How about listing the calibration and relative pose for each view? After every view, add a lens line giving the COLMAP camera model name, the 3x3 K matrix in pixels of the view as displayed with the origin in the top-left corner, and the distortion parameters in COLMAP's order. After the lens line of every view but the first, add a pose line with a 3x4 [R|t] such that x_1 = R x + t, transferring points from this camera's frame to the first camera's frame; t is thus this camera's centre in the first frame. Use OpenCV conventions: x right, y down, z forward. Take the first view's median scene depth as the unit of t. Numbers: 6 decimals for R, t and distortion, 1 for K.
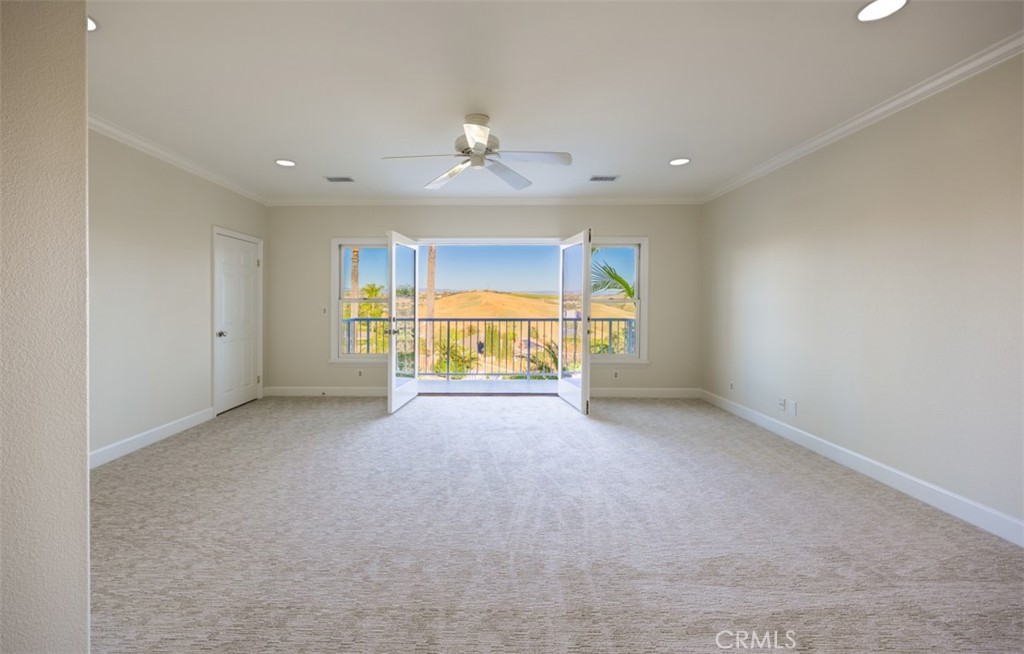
lens RADIAL K [[412.6, 0, 470.9], [0, 412.6, 308.8], [0, 0, 1]] dist [0.001044, -0.000055]
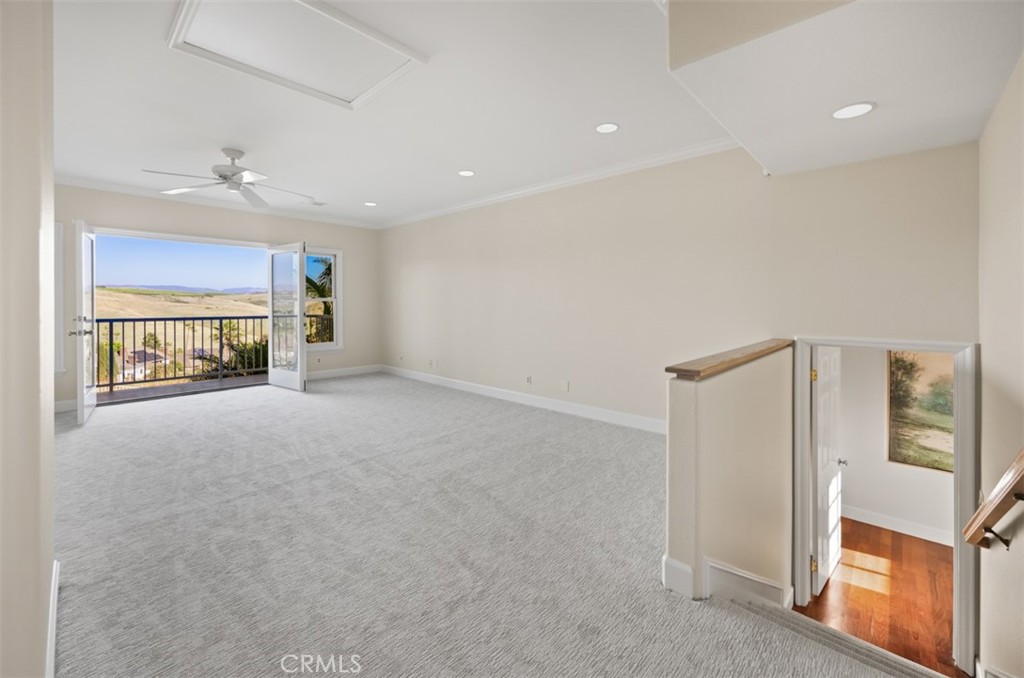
lens RADIAL K [[414.4, 0, 511.0], [0, 414.4, 306.9], [0, 0, 1]] dist [0.000147, 0.000022]
pose [[0.649548, -0.006943, 0.760289, -0.258984], [0.009004, 0.999958, 0.001439, 0.004216], [-0.760267, 0.005911, 0.649584, -0.283544]]
